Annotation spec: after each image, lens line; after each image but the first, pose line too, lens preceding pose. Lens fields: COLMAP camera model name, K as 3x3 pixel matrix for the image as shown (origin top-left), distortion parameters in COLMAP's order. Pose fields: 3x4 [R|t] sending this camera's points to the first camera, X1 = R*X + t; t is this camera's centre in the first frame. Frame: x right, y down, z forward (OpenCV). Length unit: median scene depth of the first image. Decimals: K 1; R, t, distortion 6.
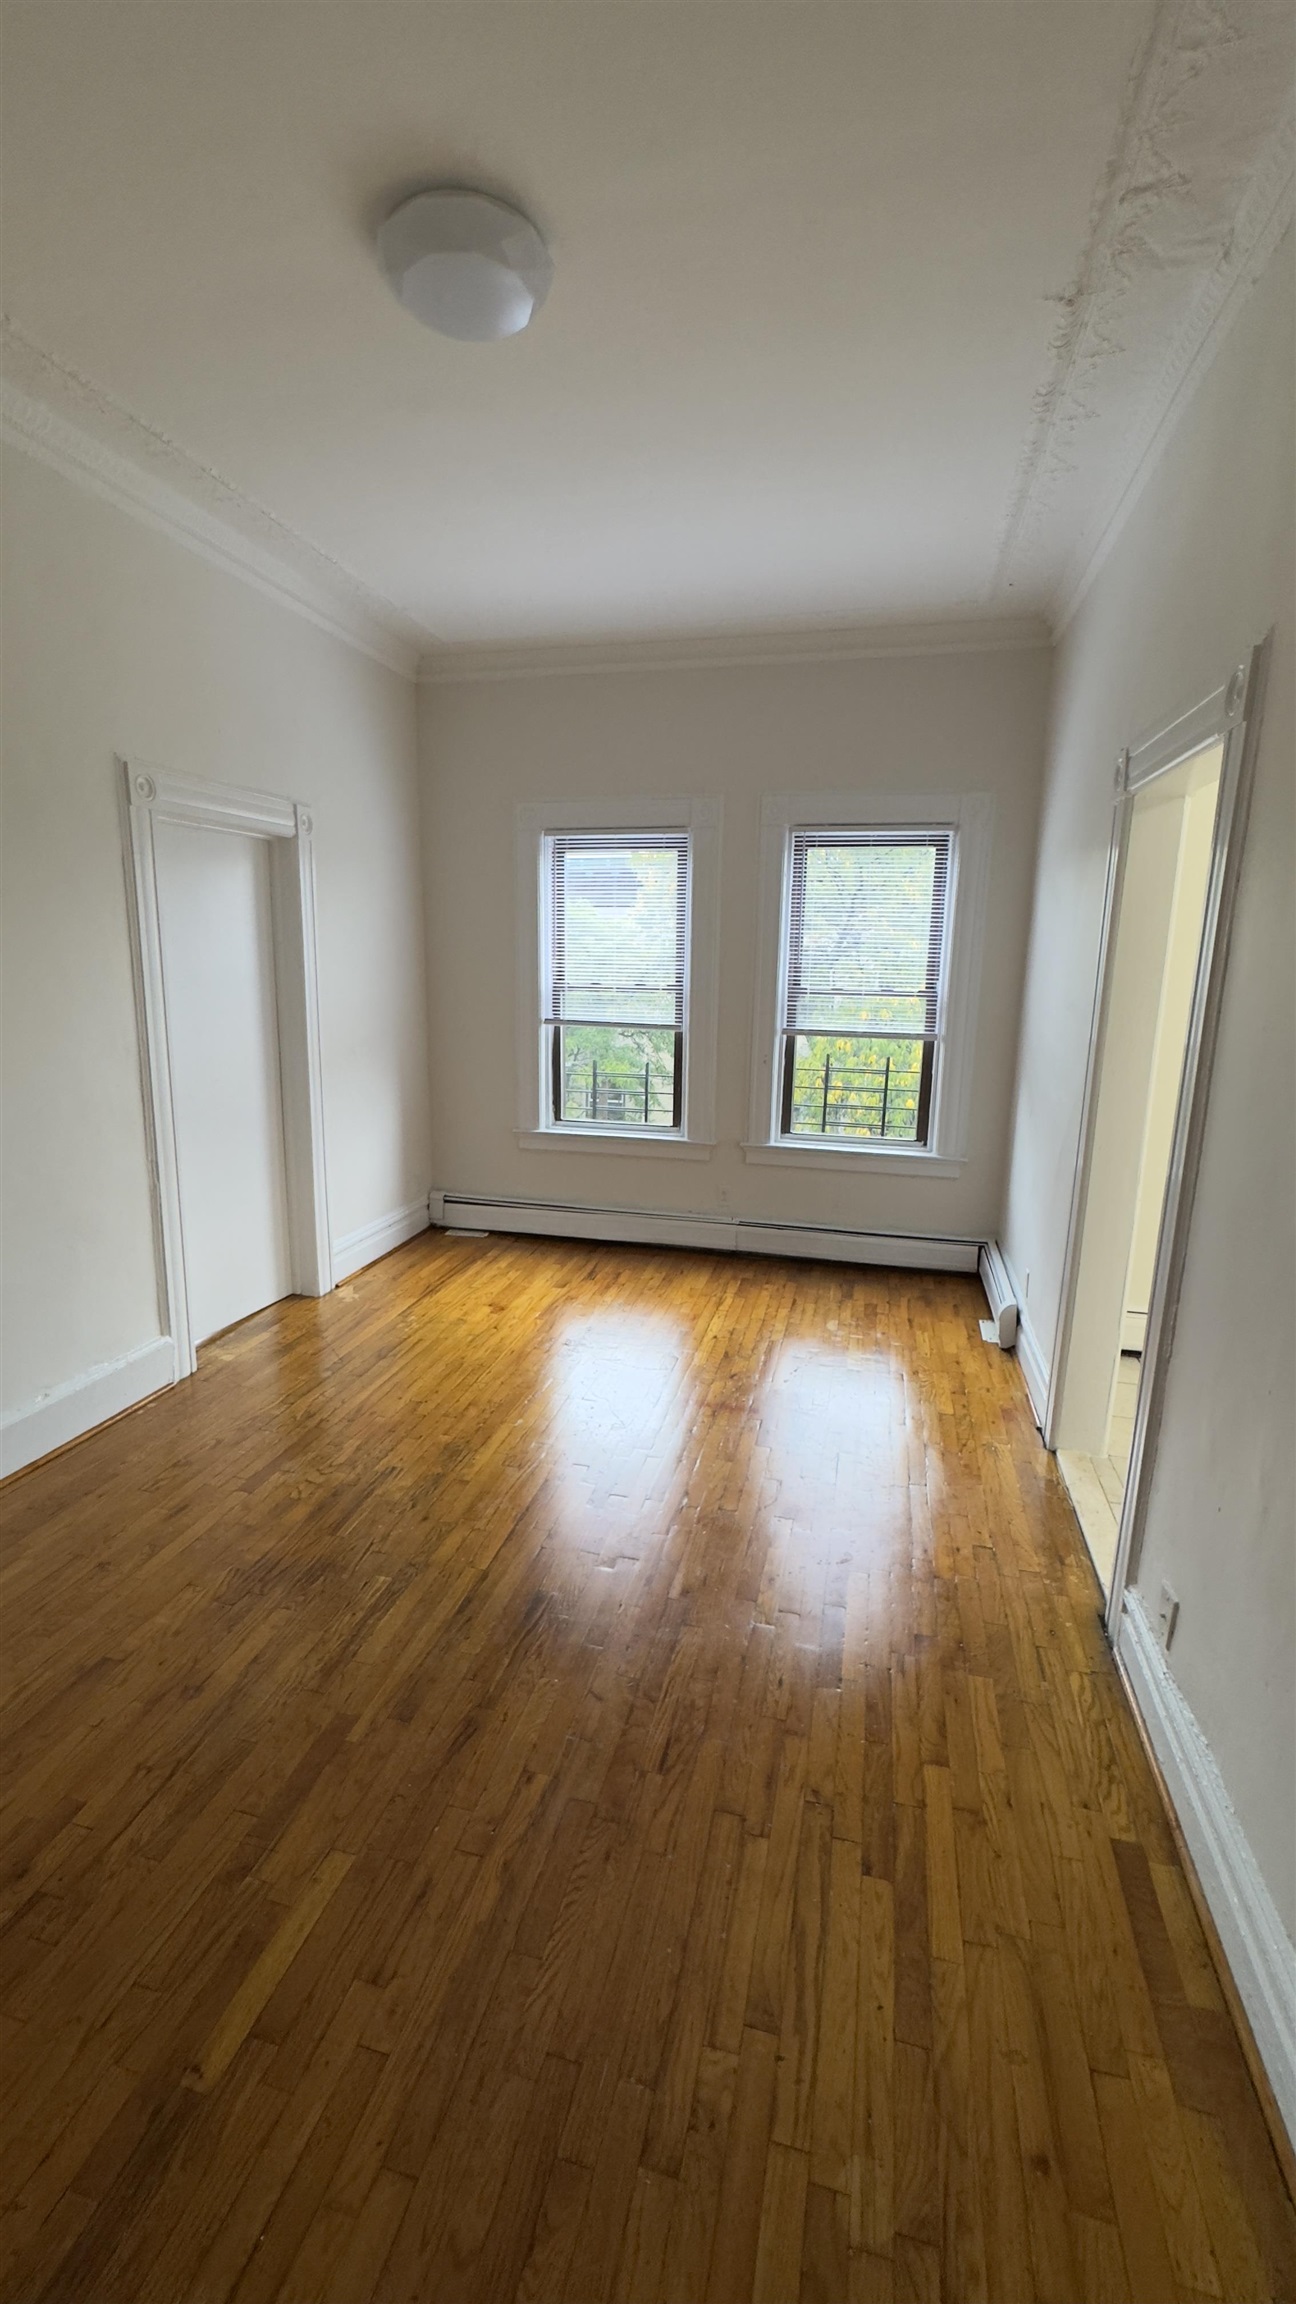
lens RADIAL K [[921.3, 0, 649.9], [0, 921.3, 1149.8], [0, 0, 1]] dist [-0.004948, 0.001012]
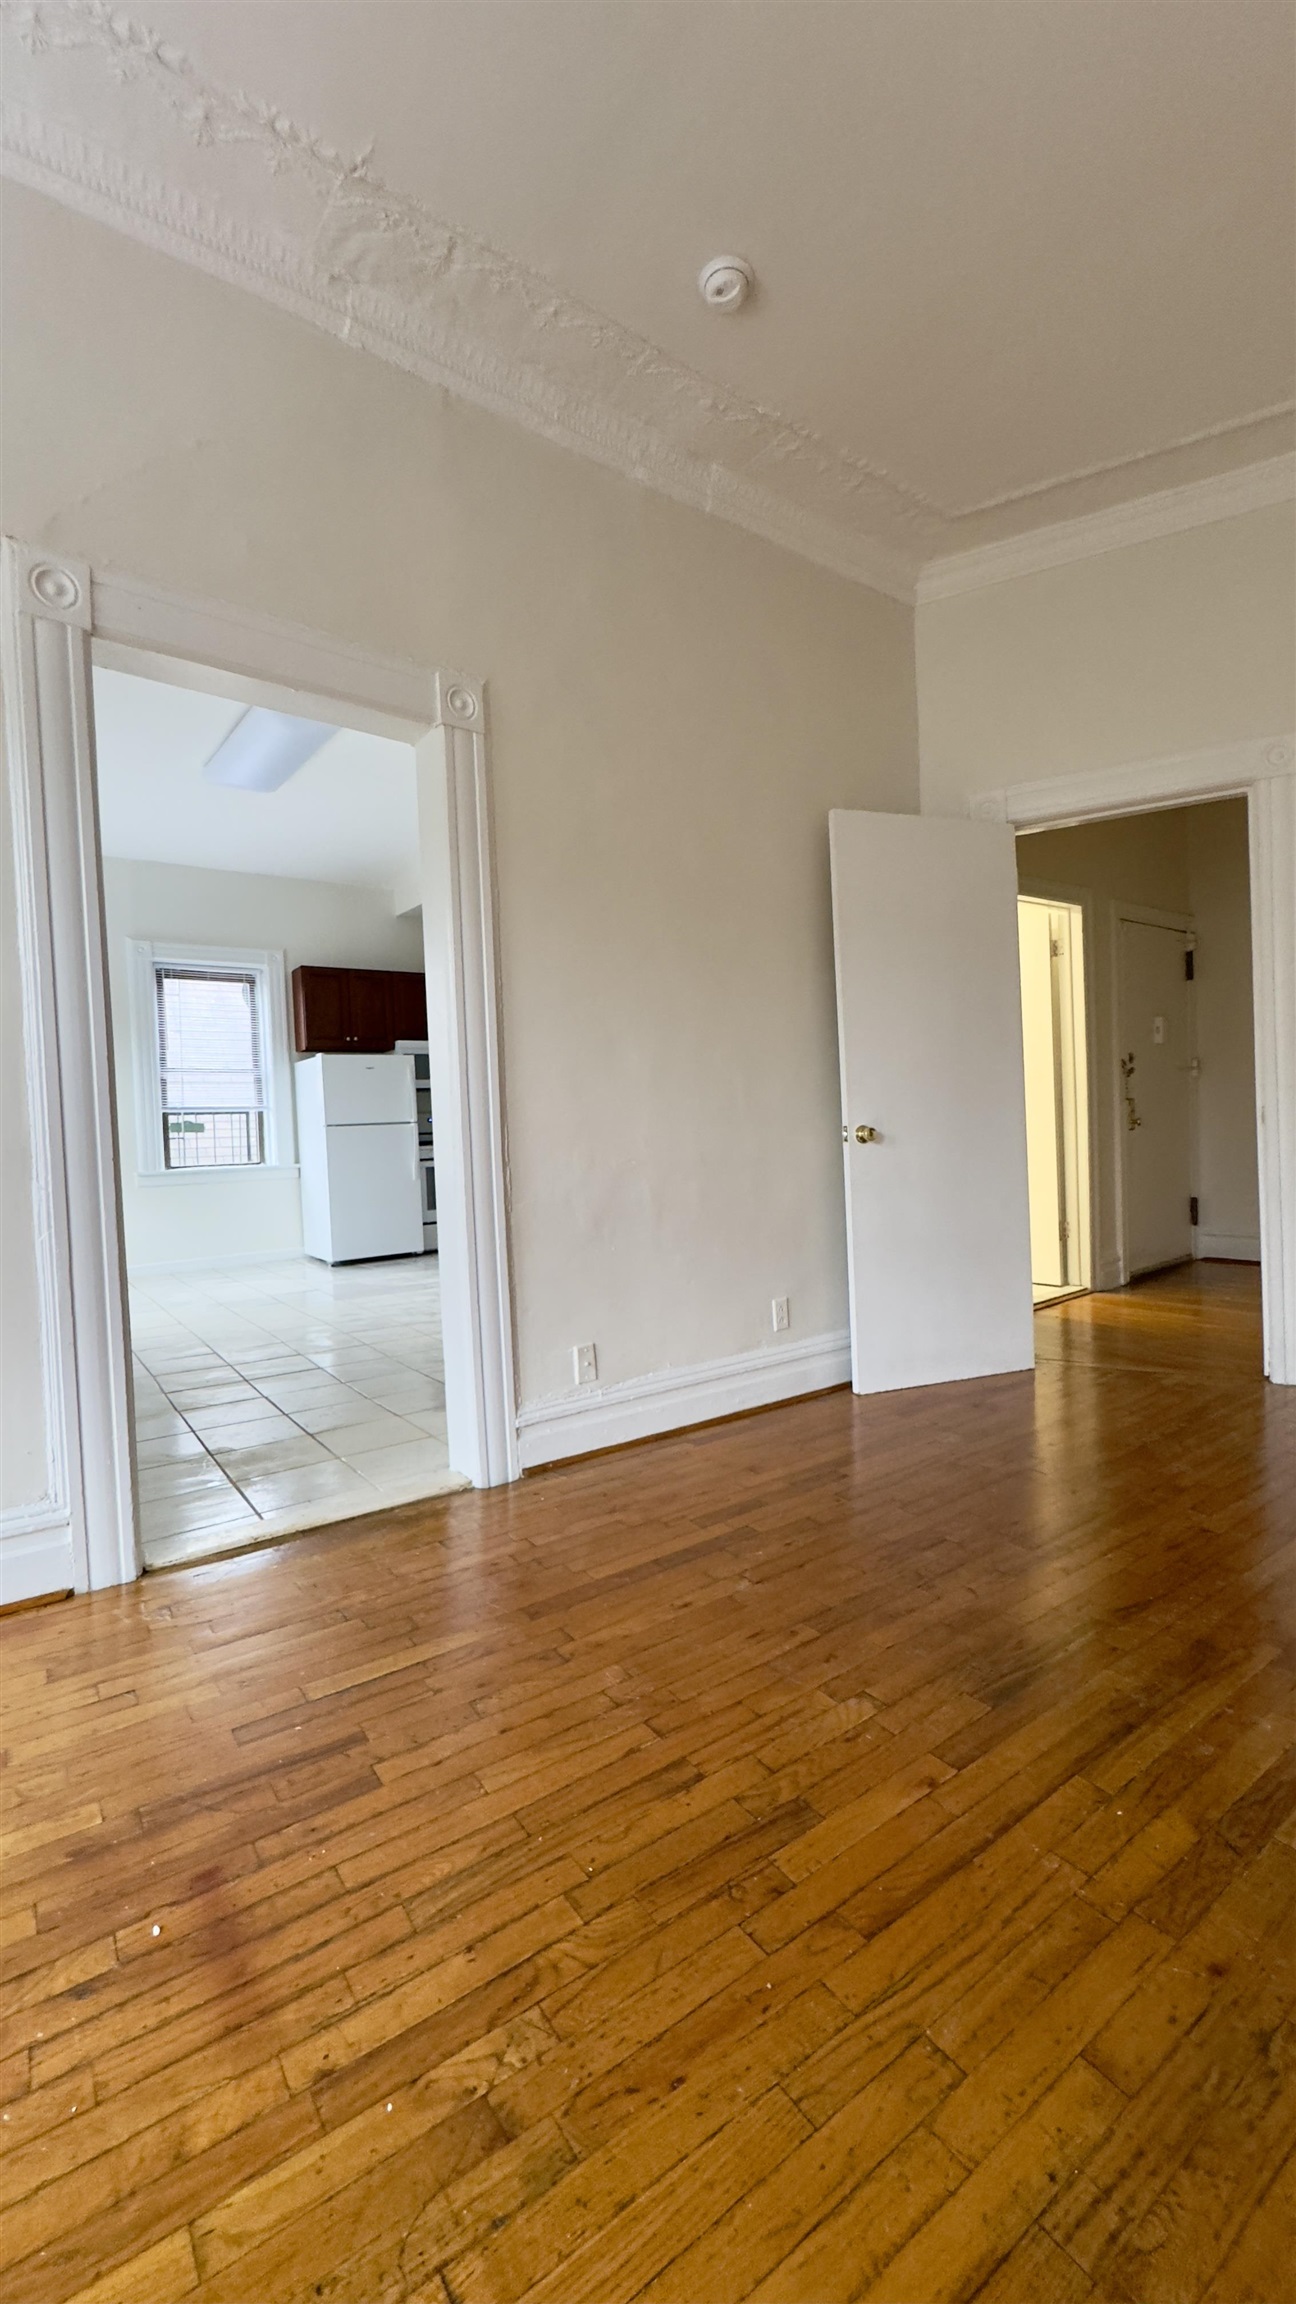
lens RADIAL K [[921.3, 0, 649.9], [0, 921.3, 1149.8], [0, 0, 1]] dist [-0.004948, 0.001012]
pose [[-0.760972, -0.005274, 0.648764, -0.271626], [0.148567, 0.971979, 0.182164, -0.037073], [-0.631546, 0.235007, -0.738865, 1.184284]]
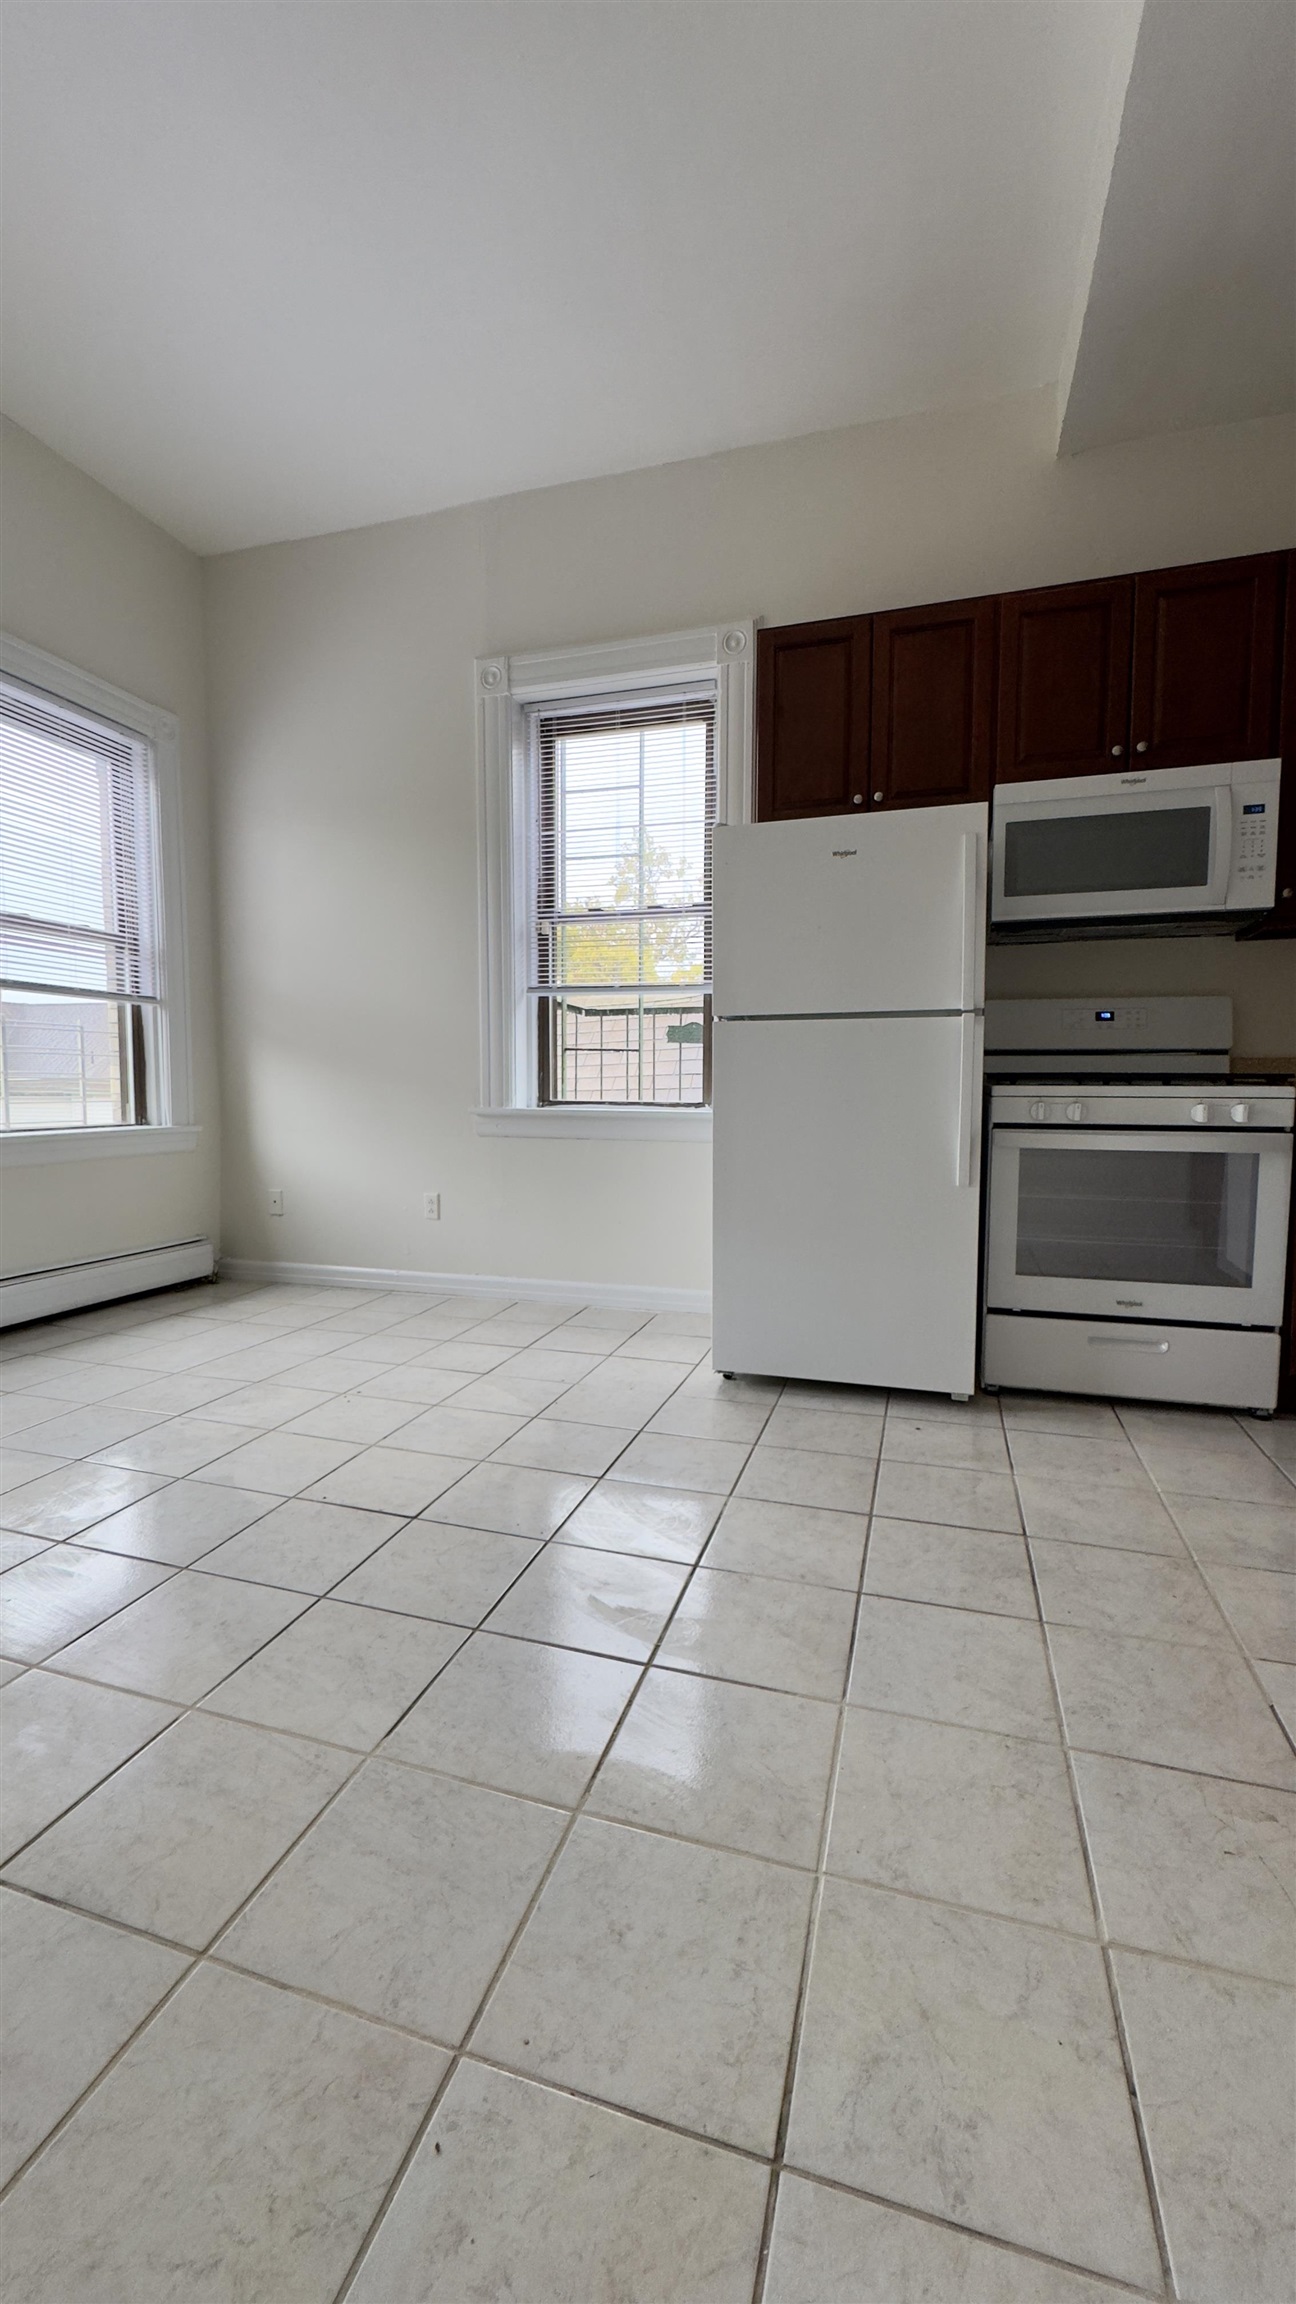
lens RADIAL K [[921.3, 0, 649.9], [0, 921.3, 1149.8], [0, 0, 1]] dist [-0.004948, 0.001012]
pose [[0.064410, -0.100744, 0.992825, 0.924380], [0.190436, 0.977849, 0.086870, 0.229100], [-0.979584, 0.183475, 0.082168, 0.024450]]
